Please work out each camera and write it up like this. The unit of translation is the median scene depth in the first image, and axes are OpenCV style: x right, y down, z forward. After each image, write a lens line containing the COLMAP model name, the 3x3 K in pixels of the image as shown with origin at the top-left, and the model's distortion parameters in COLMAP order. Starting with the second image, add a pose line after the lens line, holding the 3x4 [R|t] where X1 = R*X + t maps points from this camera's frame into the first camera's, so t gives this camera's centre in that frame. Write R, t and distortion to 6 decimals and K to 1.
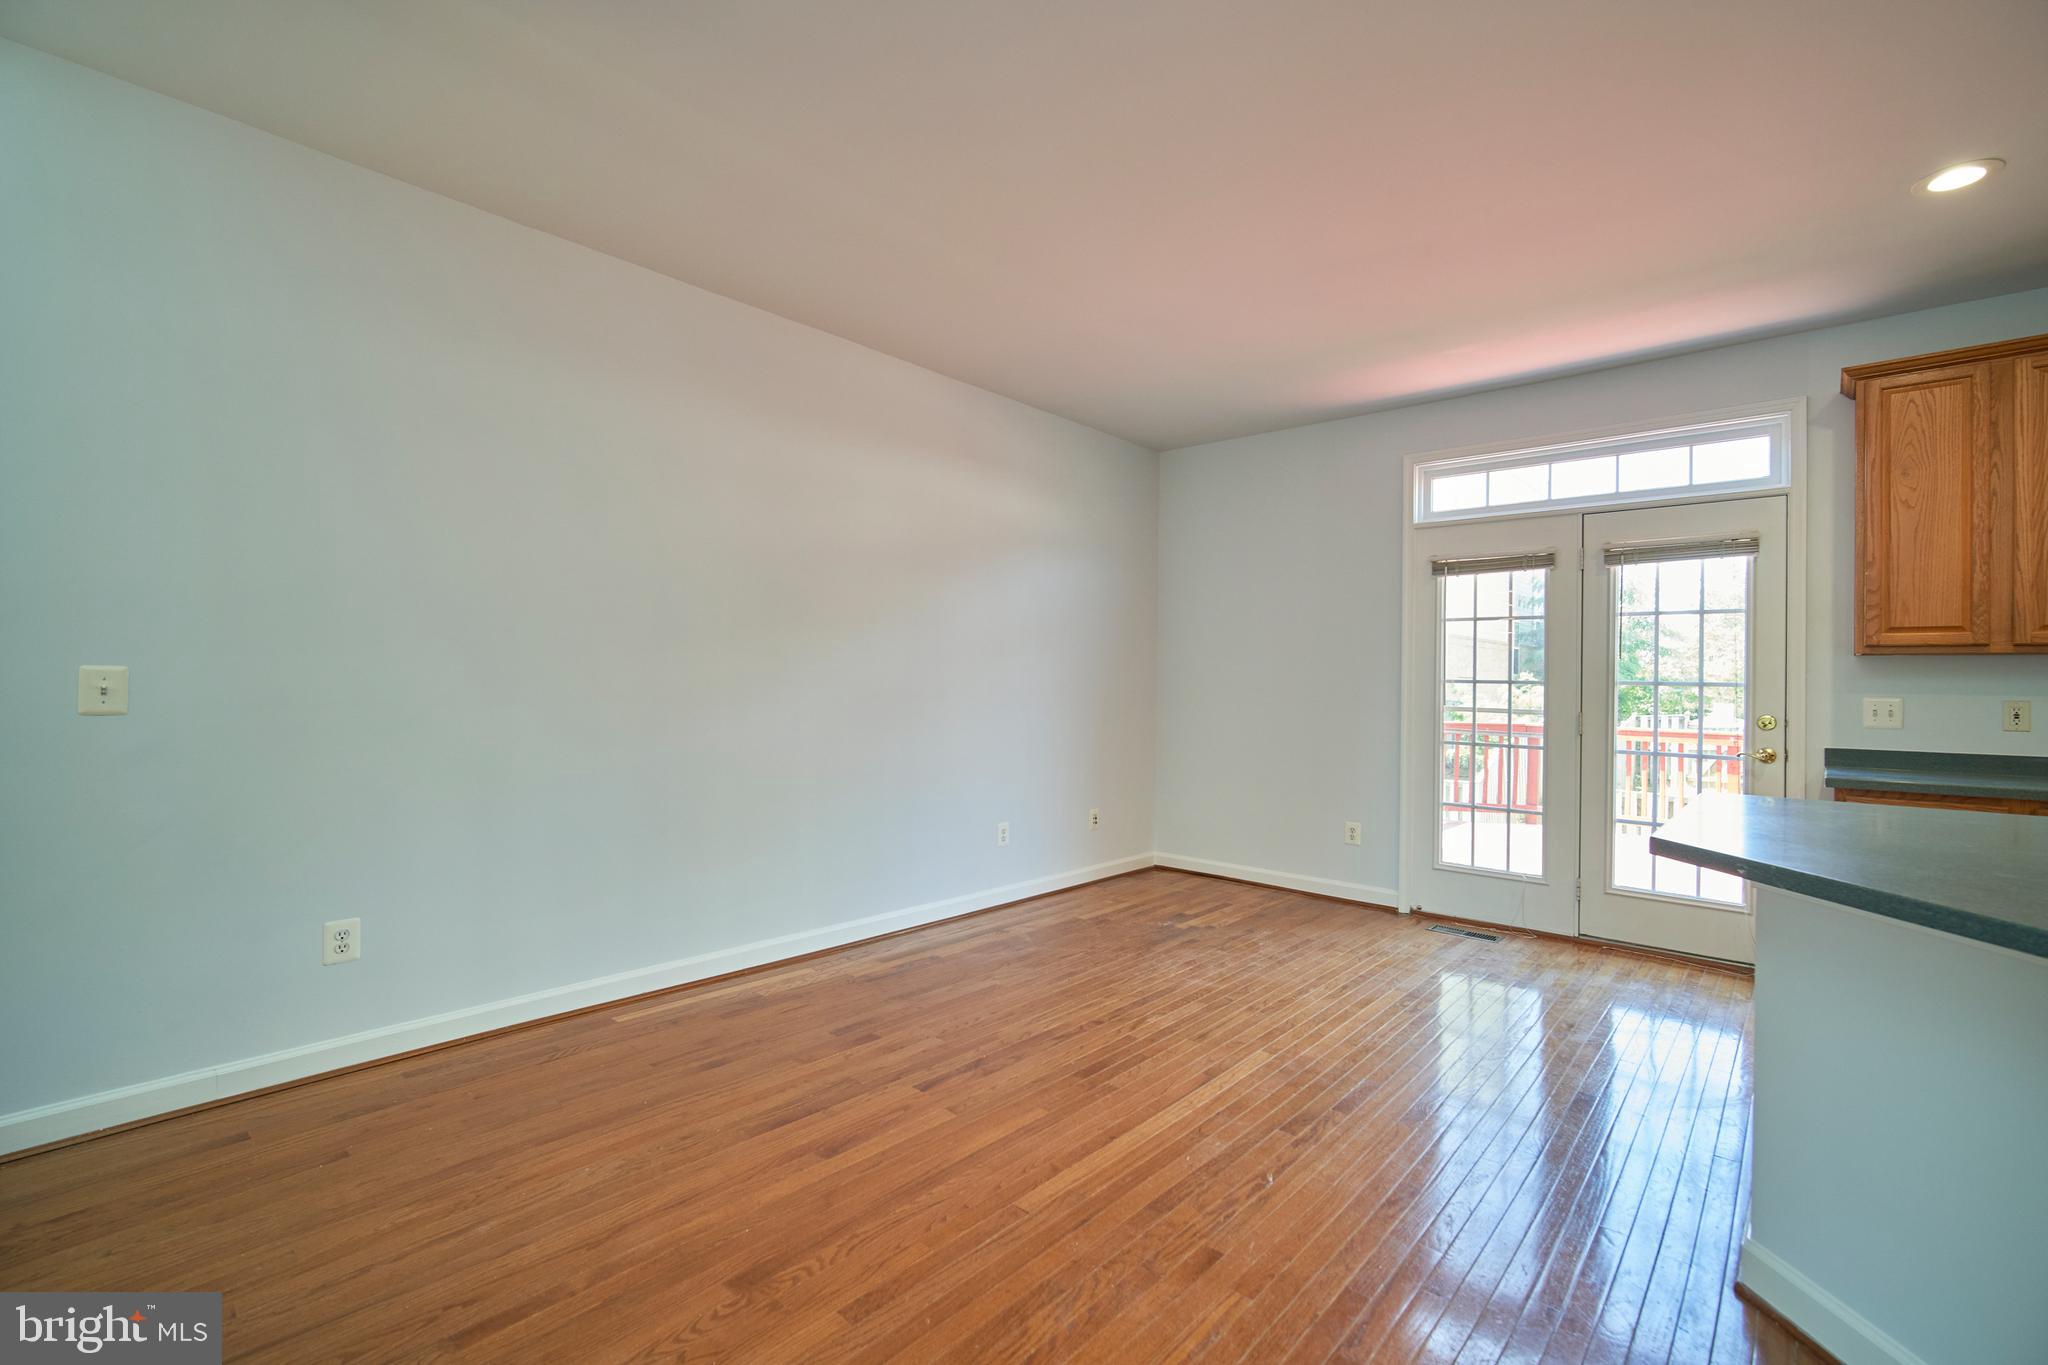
lens RADIAL K [[896.2, 0, 1037.8], [0, 896.2, 672.1], [0, 0, 1]] dist [-0.015988, 0.003127]
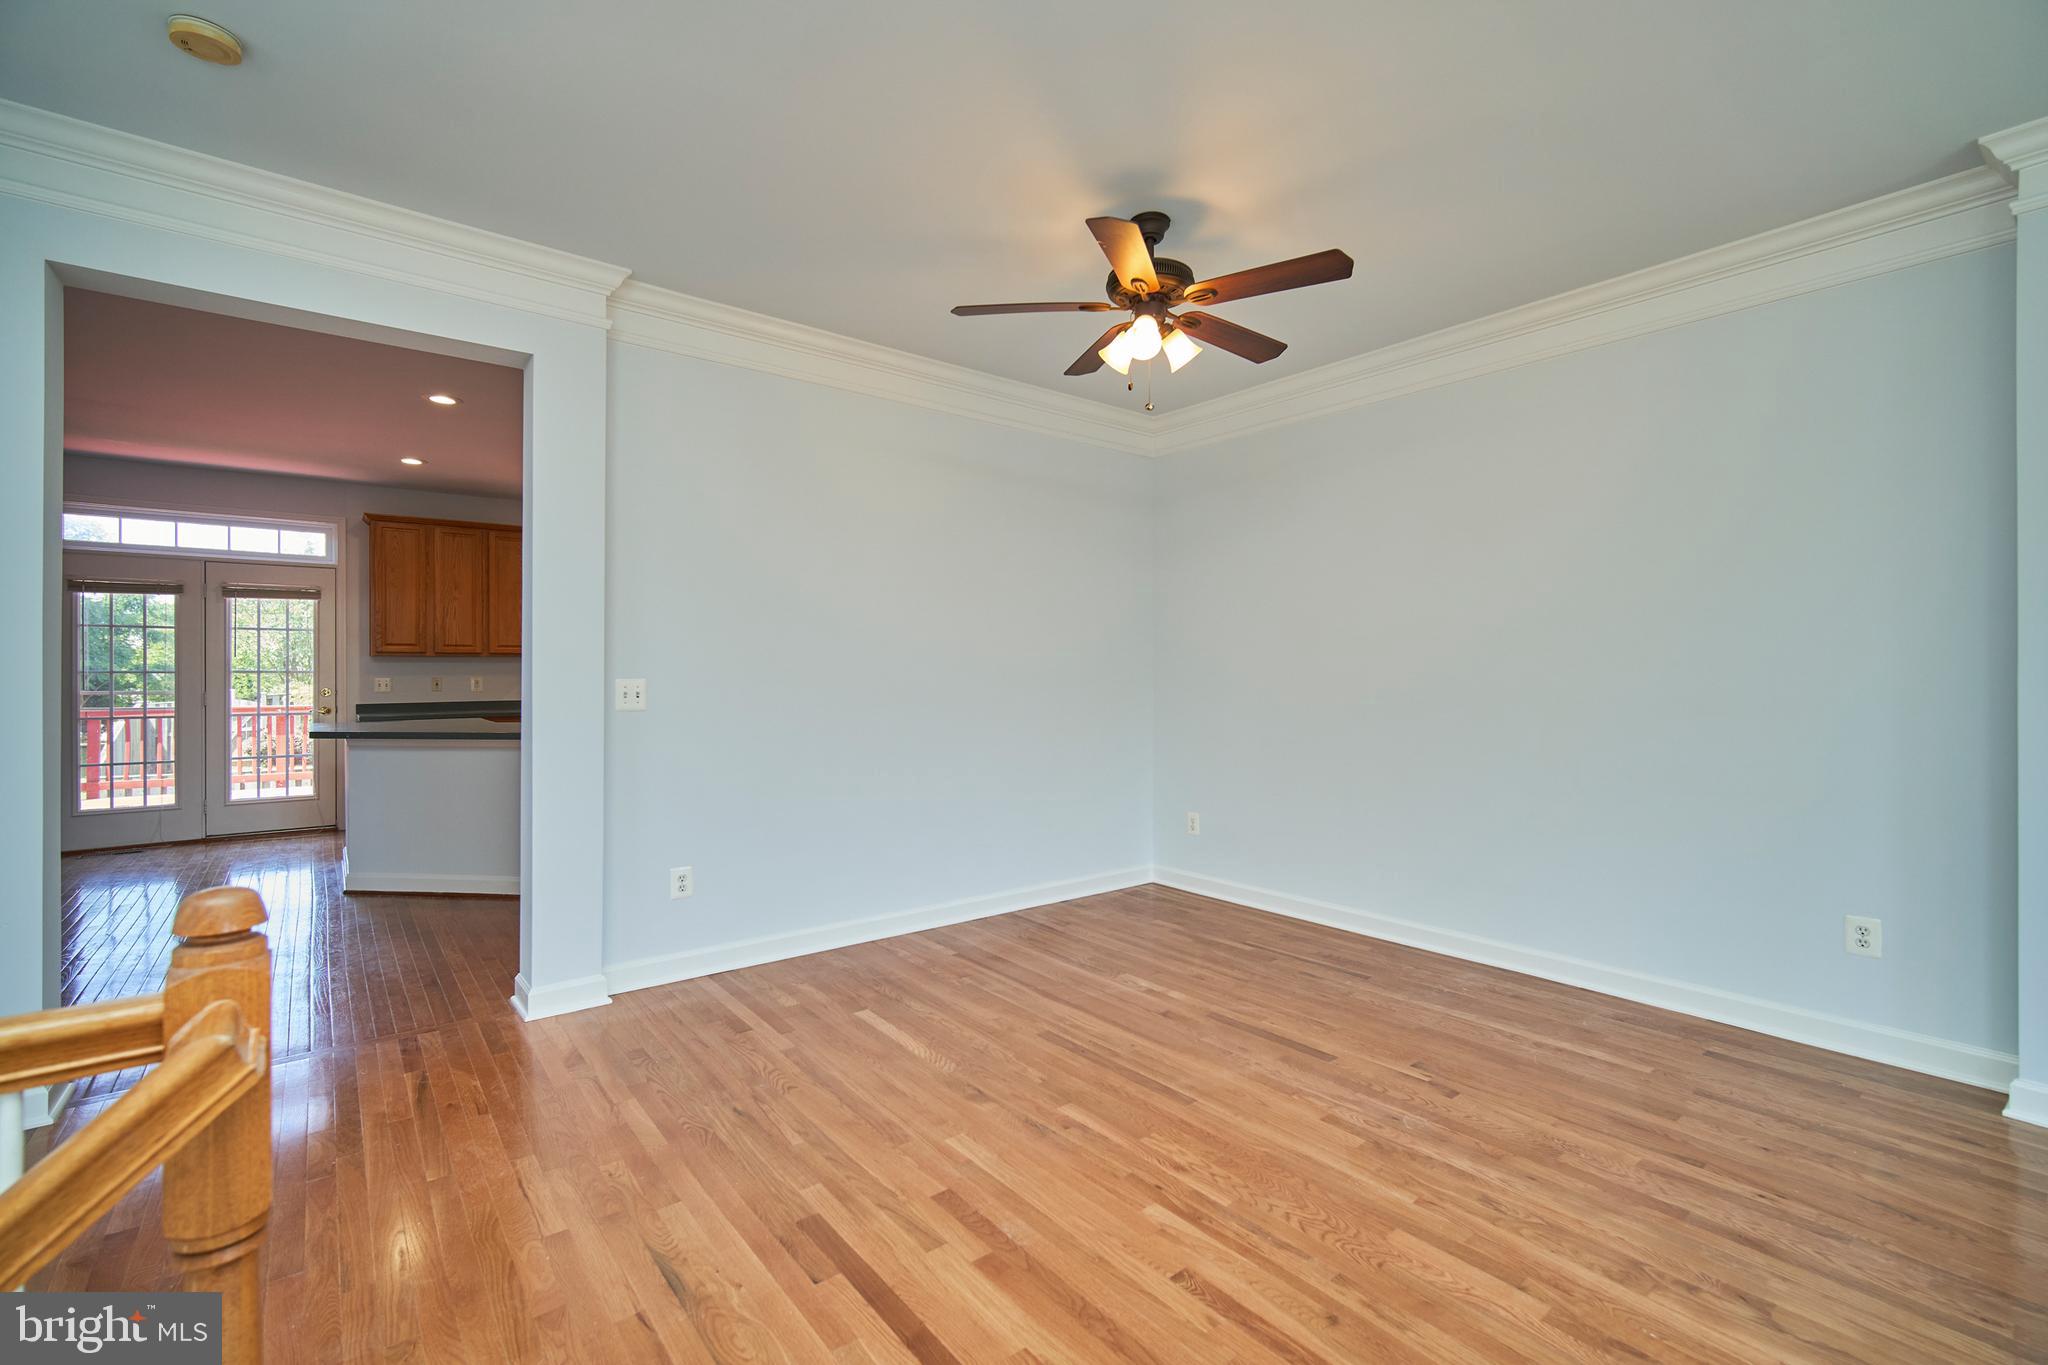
lens RADIAL K [[896.2, 0, 1035.0], [0, 896.2, 673.0], [0, 0, 1]] dist [-0.015988, 0.003127]
pose [[0.167161, -0.013237, 0.985841, -0.671787], [-0.005468, 0.999882, 0.014353, -0.016540], [-0.985914, -0.007790, 0.167069, -0.679664]]
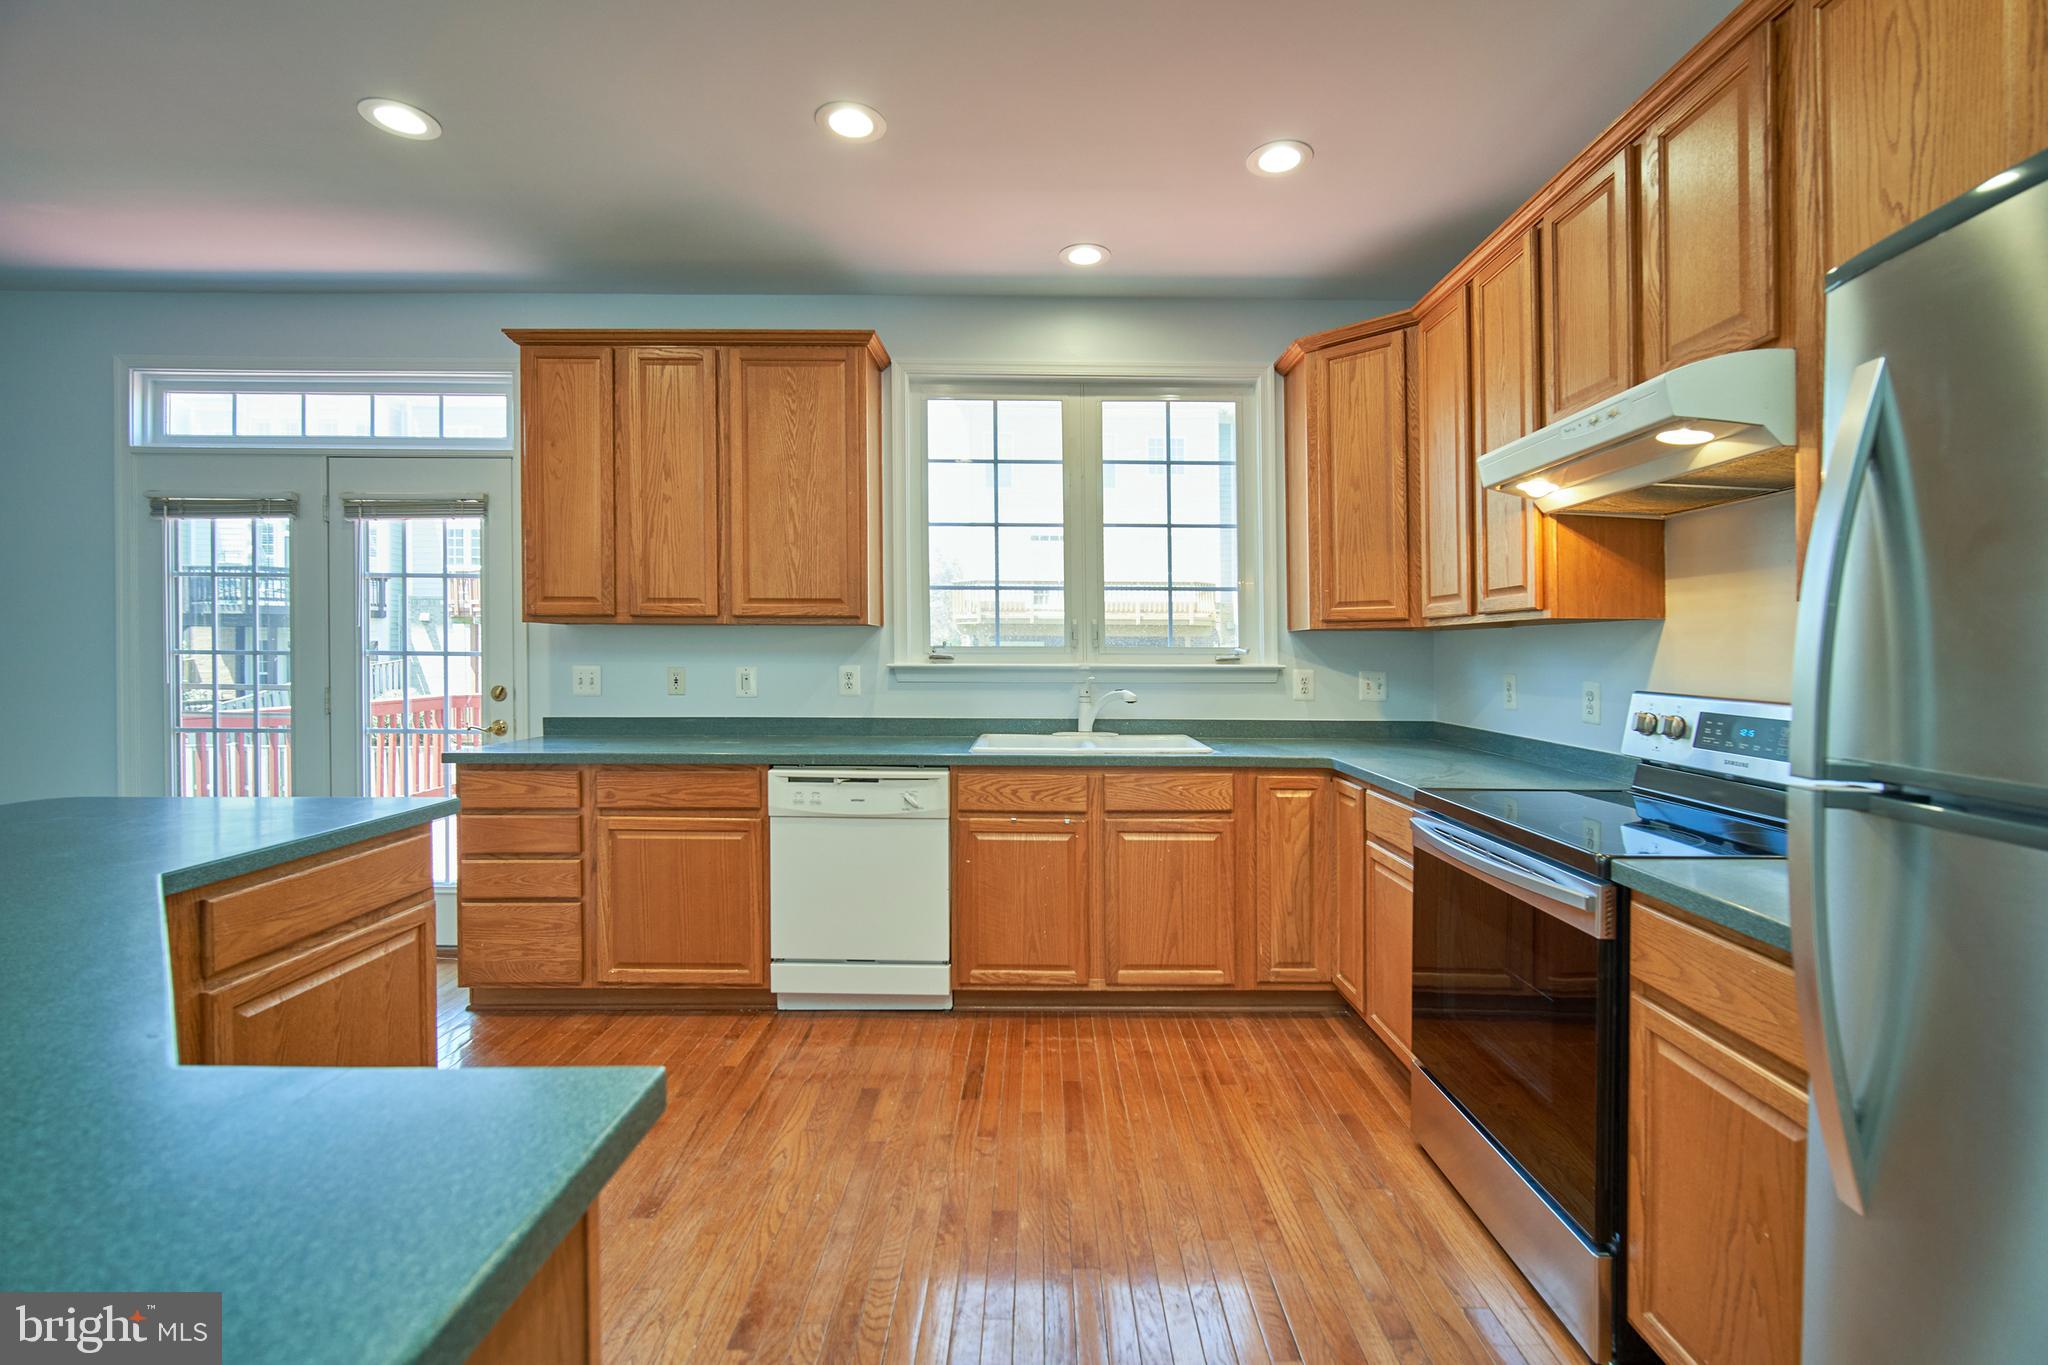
lens RADIAL K [[896.2, 0, 1030.4], [0, 896.2, 642.3], [0, 0, 1]] dist [-0.015988, 0.003127]
pose [[0.738041, -0.004709, 0.674739, 0.555536], [-0.001731, 0.999959, 0.008872, -0.007086], [-0.674753, -0.007716, 0.738003, -0.094401]]
